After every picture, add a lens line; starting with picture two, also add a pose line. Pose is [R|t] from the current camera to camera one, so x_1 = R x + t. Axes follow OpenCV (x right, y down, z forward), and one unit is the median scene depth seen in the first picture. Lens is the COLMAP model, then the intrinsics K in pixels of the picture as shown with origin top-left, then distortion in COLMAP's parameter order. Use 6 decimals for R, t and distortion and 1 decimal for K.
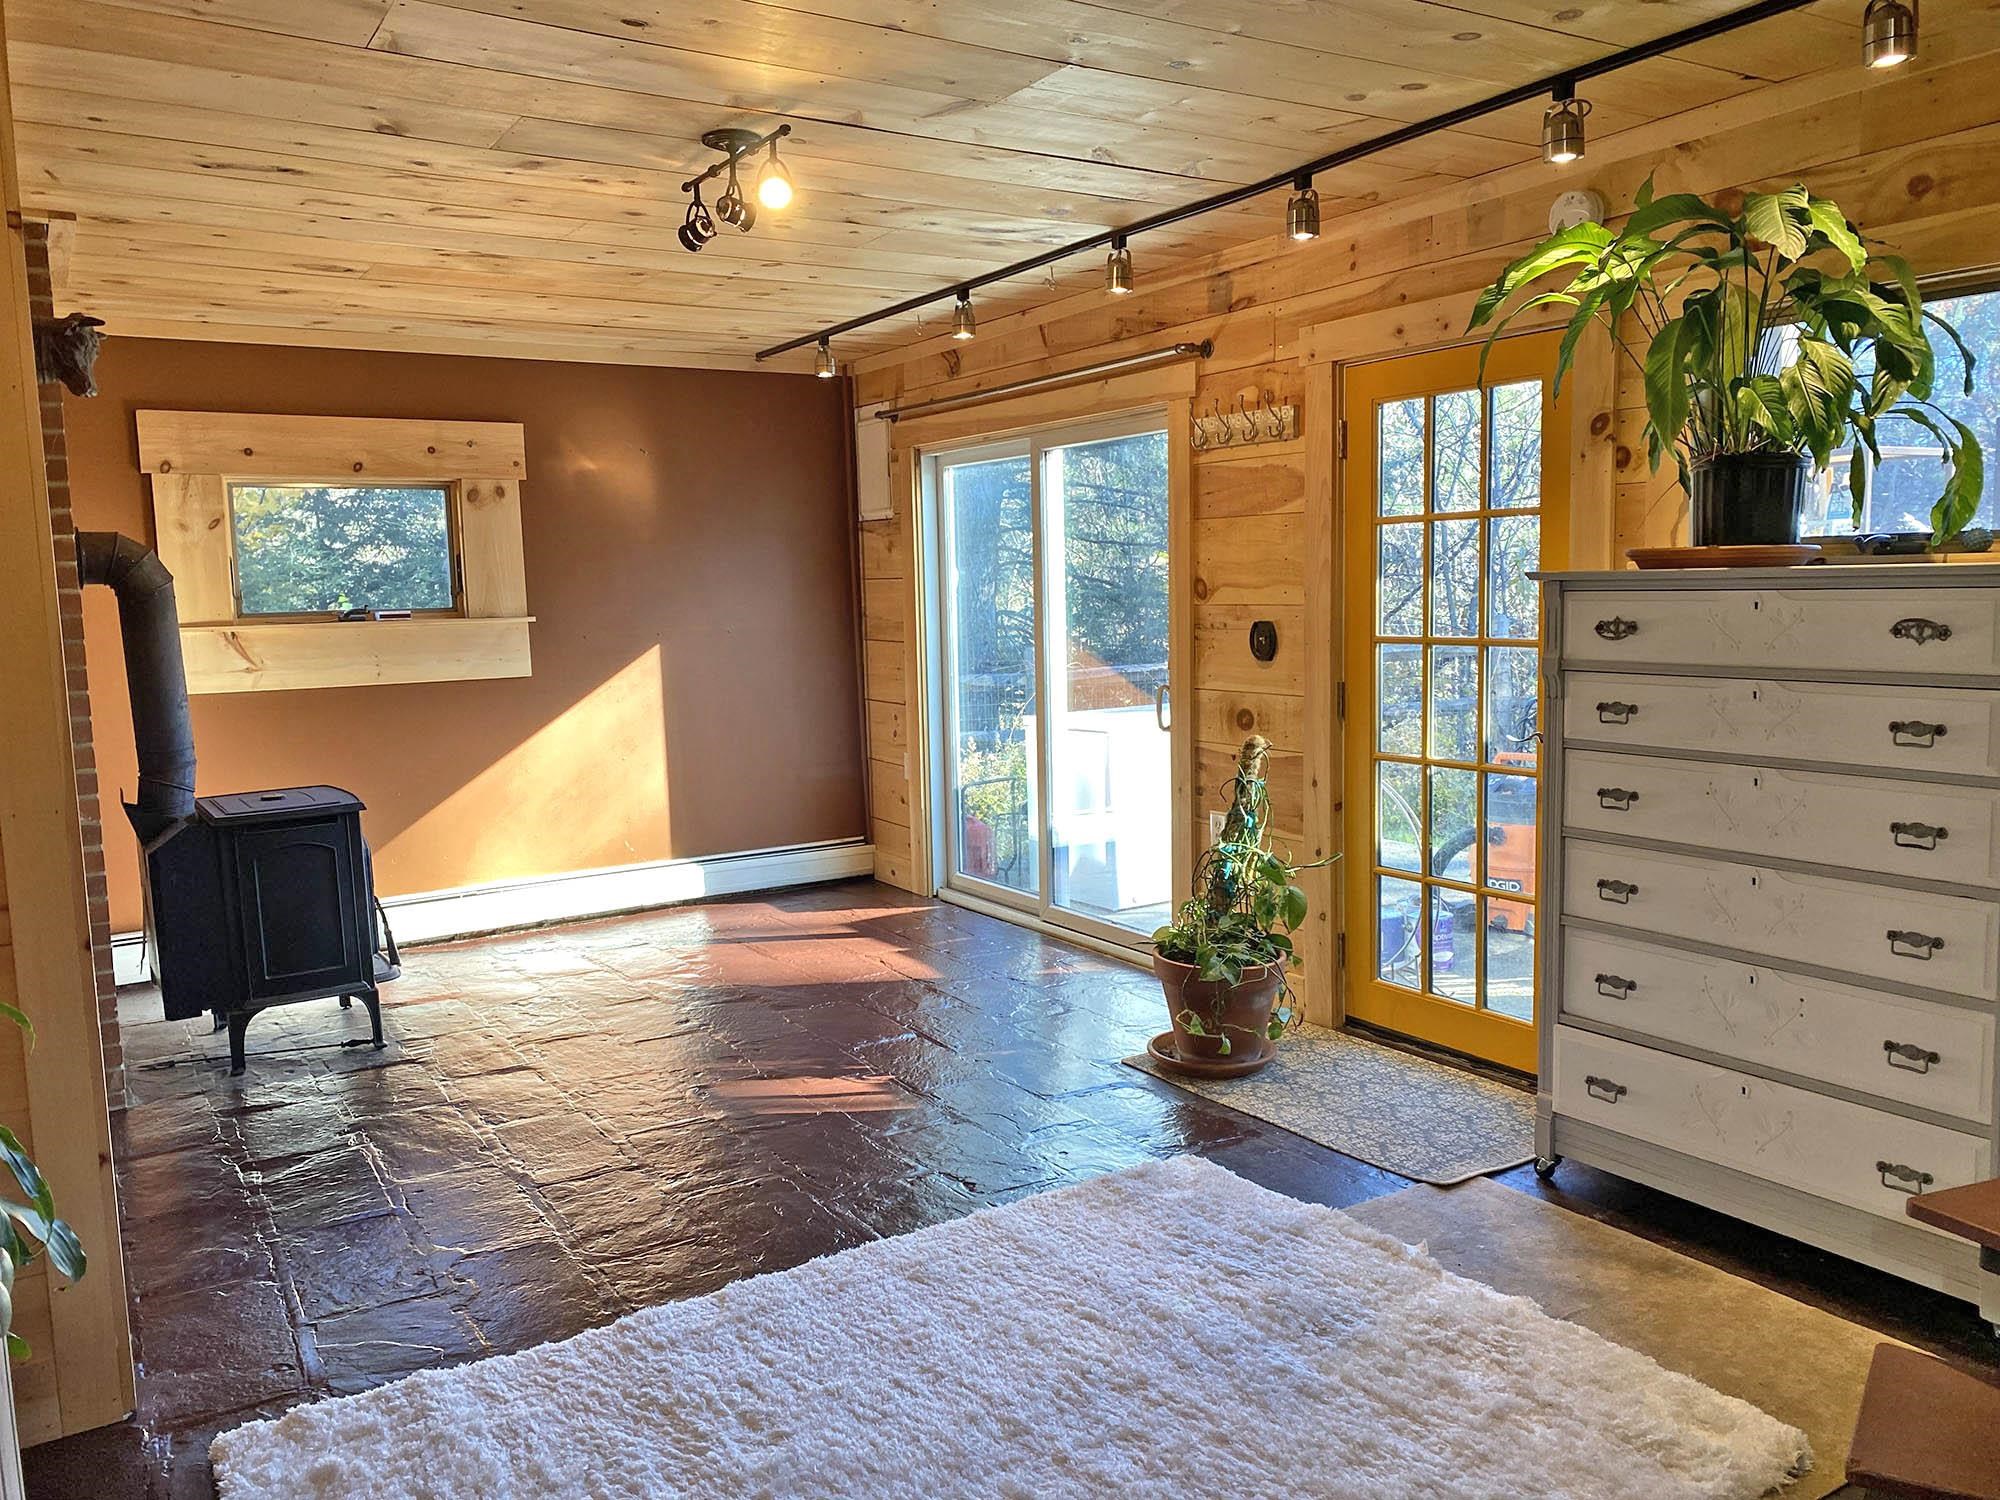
lens RADIAL K [[1513.7, 0, 1000.7], [0, 1513.7, 745.1], [0, 0, 1]] dist [0.065228, -0.075416]
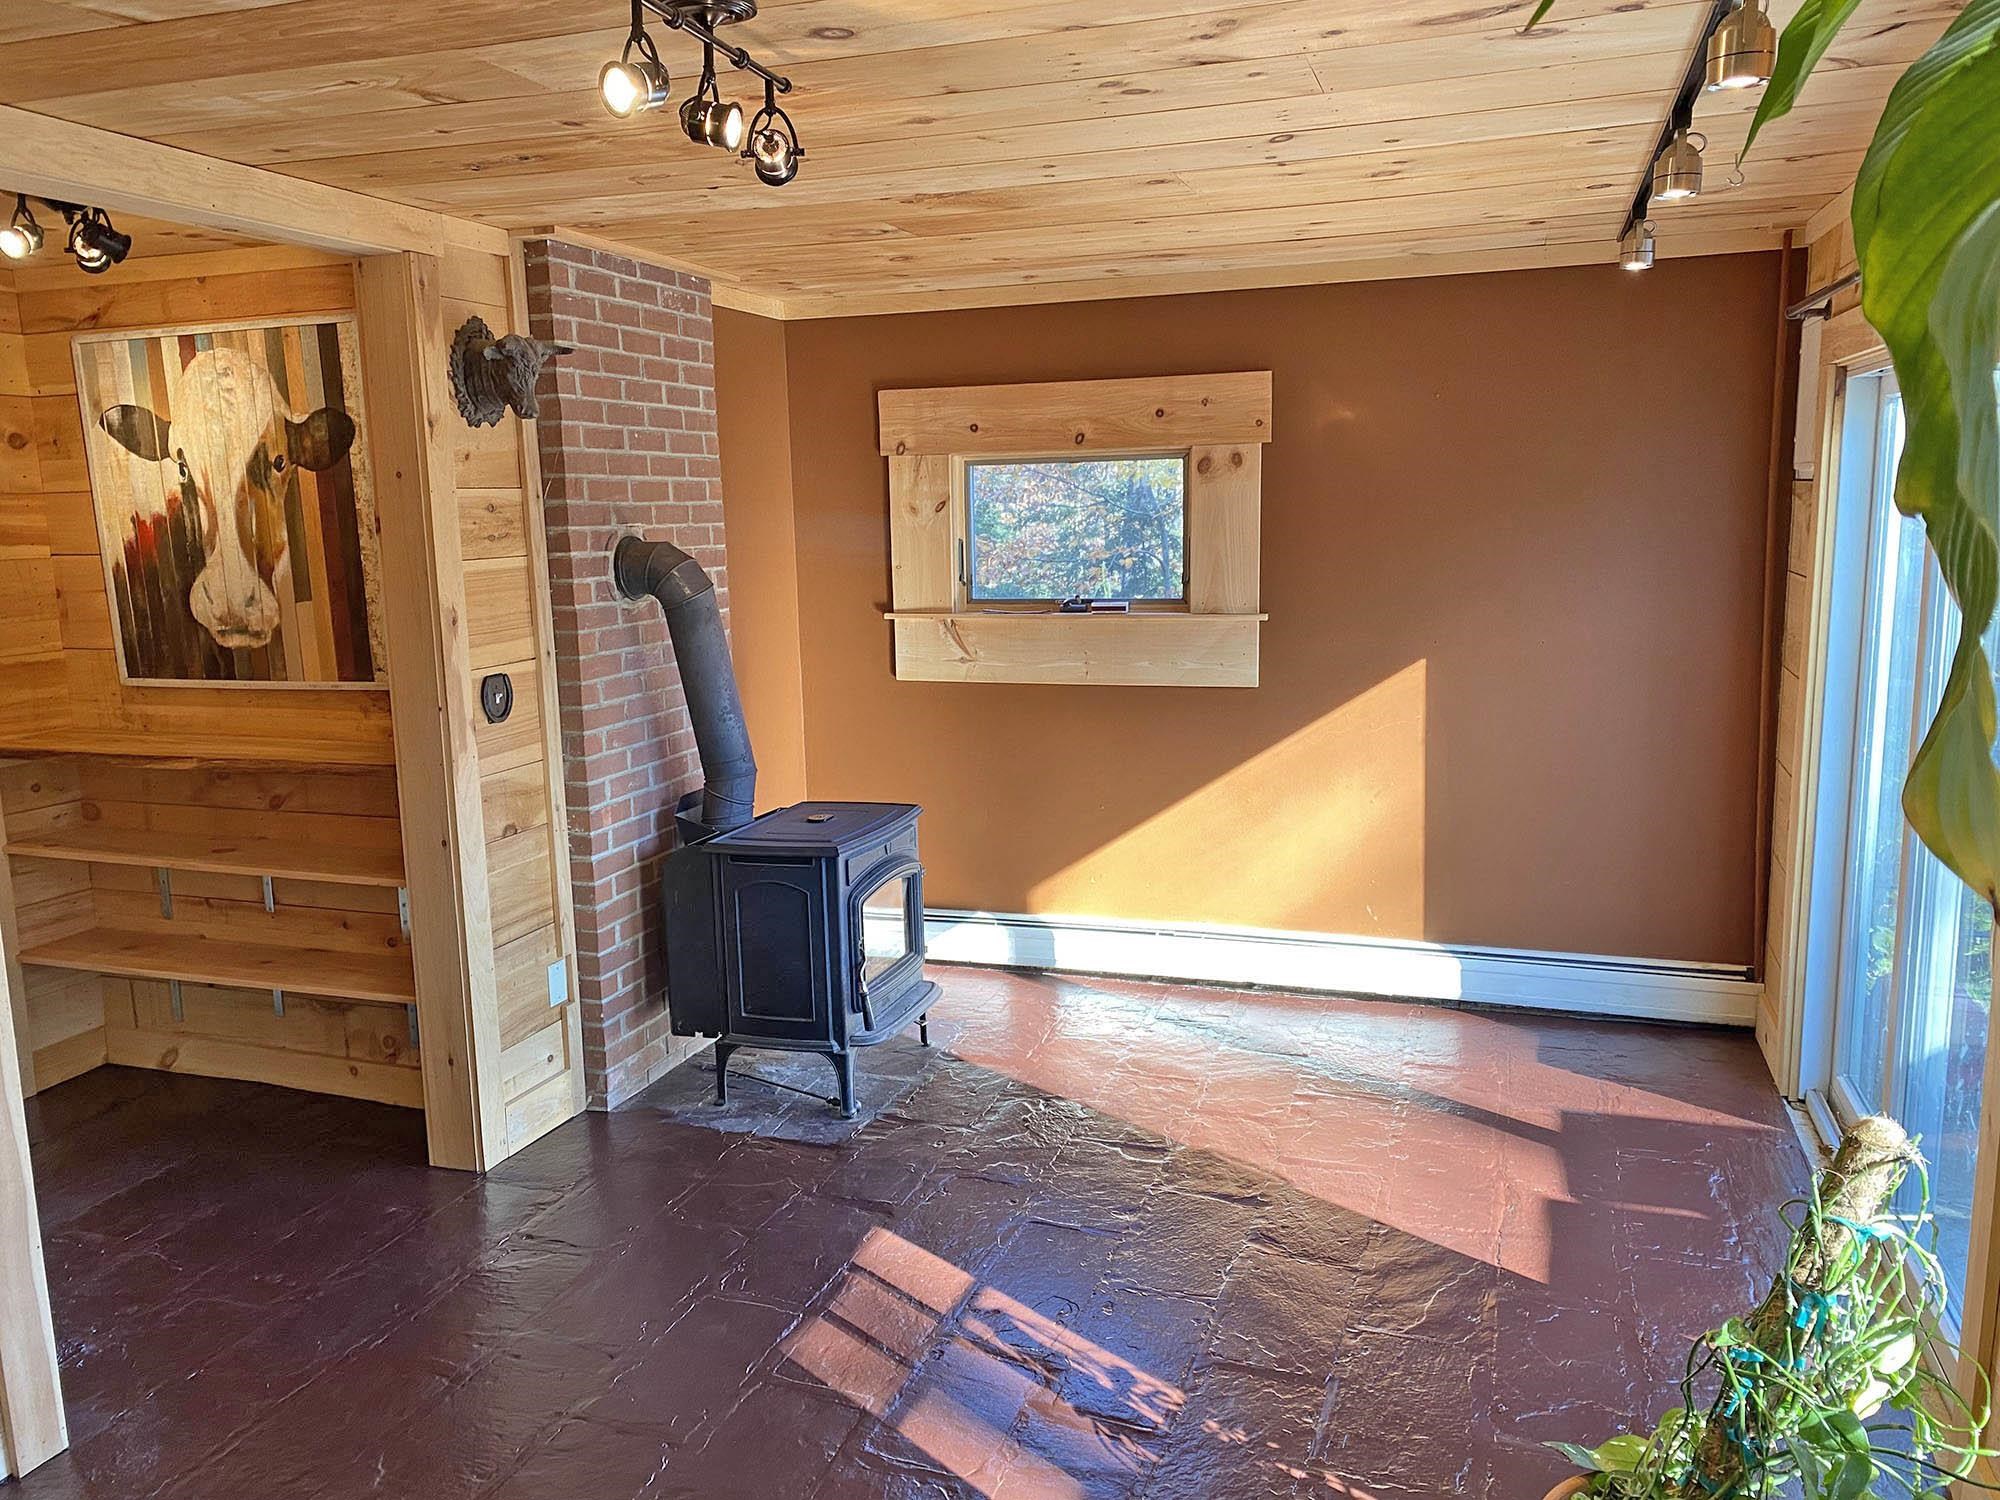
lens RADIAL K [[1513.7, 0, 1000.7], [0, 1513.7, 745.1], [0, 0, 1]] dist [0.065228, -0.075416]
pose [[0.622146, 0.141289, -0.770046, 0.238494], [-0.079198, 0.989893, 0.117639, -0.101461], [0.778885, -0.012203, 0.627048, 0.396116]]
